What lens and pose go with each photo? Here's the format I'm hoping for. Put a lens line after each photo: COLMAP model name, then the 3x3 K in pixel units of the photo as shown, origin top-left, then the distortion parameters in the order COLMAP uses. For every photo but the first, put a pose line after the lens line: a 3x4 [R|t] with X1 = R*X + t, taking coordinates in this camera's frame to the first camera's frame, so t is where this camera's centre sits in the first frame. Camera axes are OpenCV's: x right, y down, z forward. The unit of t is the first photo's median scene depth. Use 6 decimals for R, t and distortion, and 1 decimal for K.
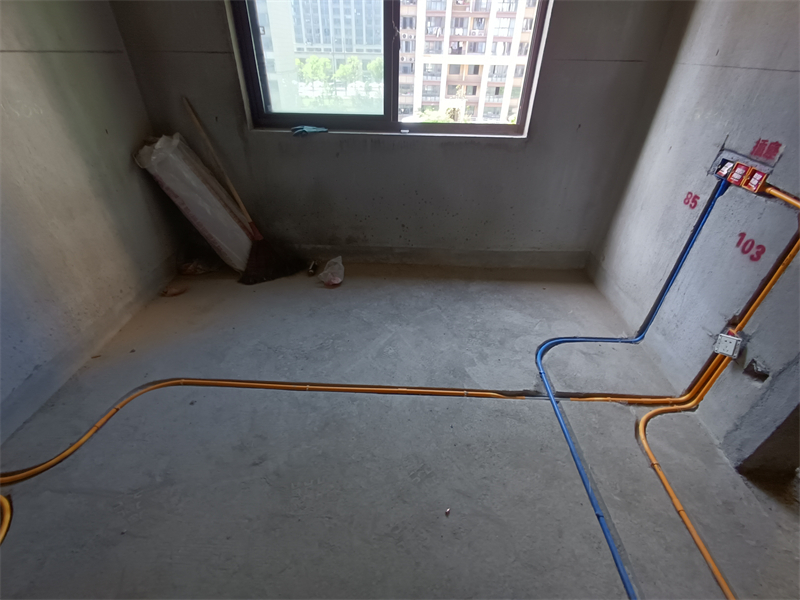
lens RADIAL K [[368.3, 0, 396.5], [0, 368.3, 303.6], [0, 0, 1]] dist [-0.003448, 0.000340]
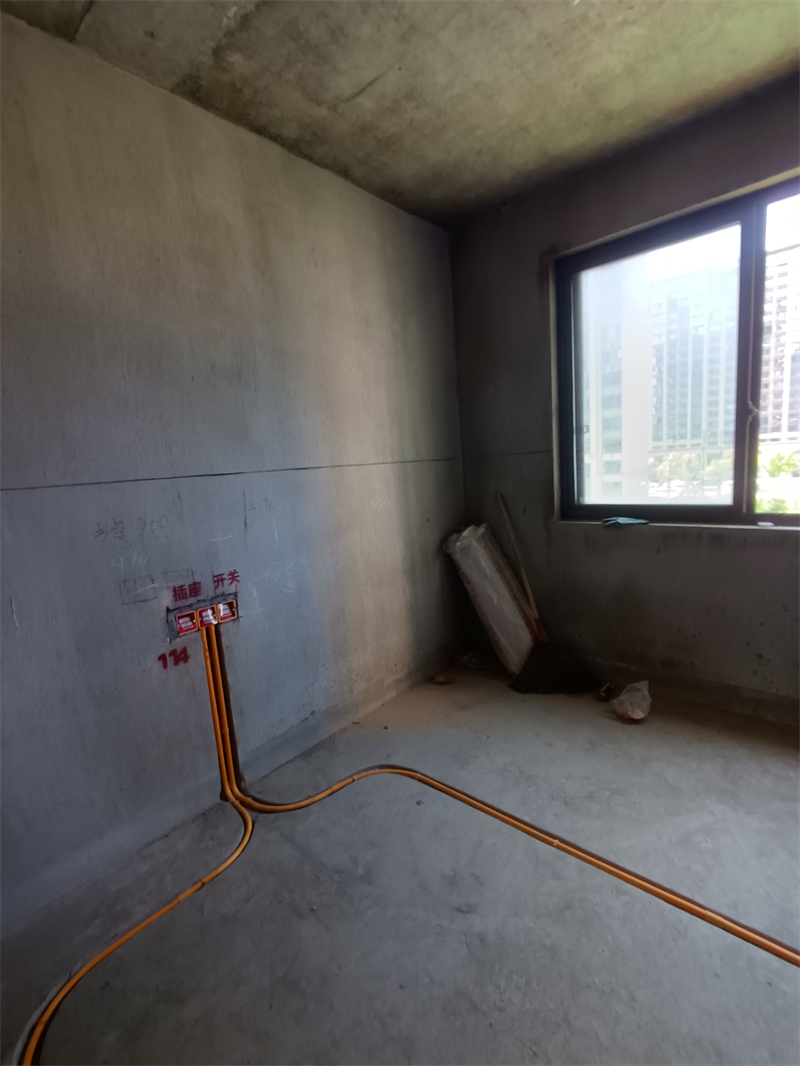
lens RADIAL K [[490.7, 0, 404.7], [0, 490.7, 538.7], [0, 0, 1]] dist [-0.003448, 0.000340]
pose [[0.772896, 0.025695, -0.634013, 0.114957], [-0.290032, 0.903002, -0.316969, 0.084306], [0.564370, 0.428868, 0.705378, -0.073297]]
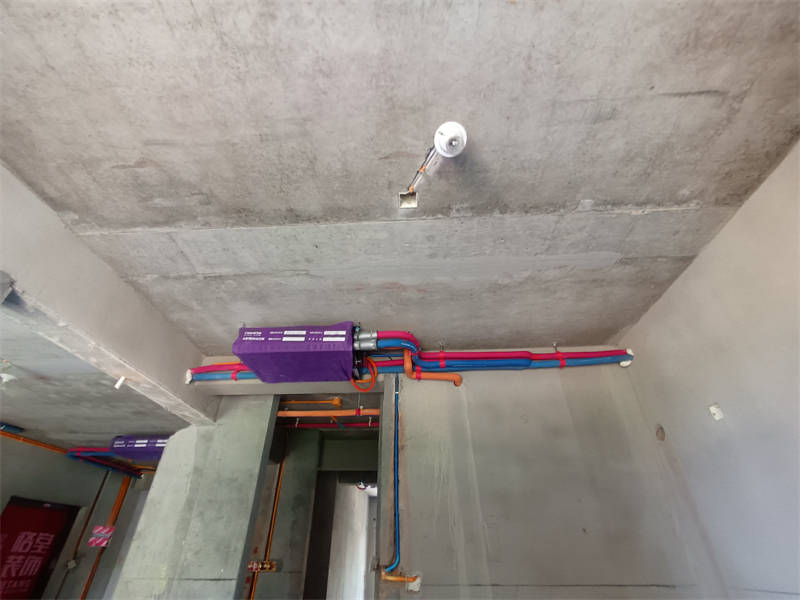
lens RADIAL K [[368.3, 0, 397.8], [0, 368.3, 302.7], [0, 0, 1]] dist [-0.003448, 0.000340]
pose [[-0.999572, -0.001158, 0.029230, -0.086982], [-0.001138, 0.999999, 0.000689, -0.662775], [-0.029230, 0.000655, -0.999572, 0.878430]]
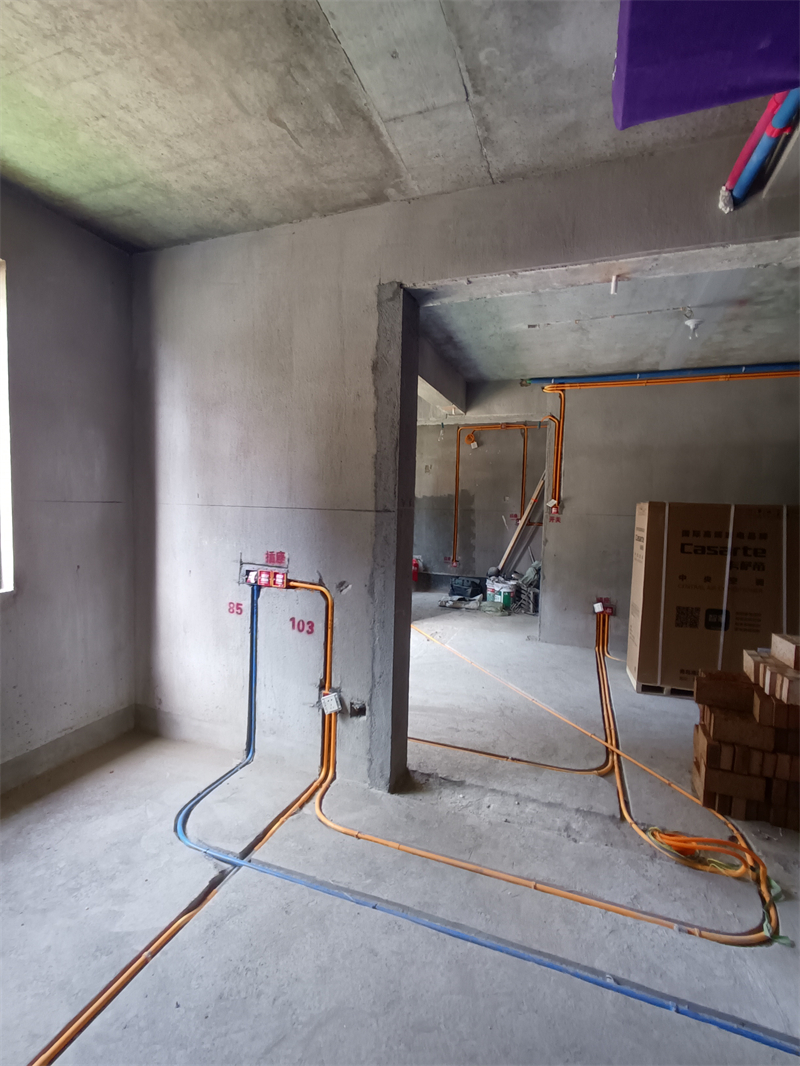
lens RADIAL K [[490.7, 0, 403.3], [0, 490.7, 538.6], [0, 0, 1]] dist [-0.003448, 0.000340]
pose [[0.318691, -0.069185, 0.945330, -0.404279], [0.522321, 0.845062, -0.114238, -0.027551], [-0.790960, 0.530172, 0.305451, 0.045889]]
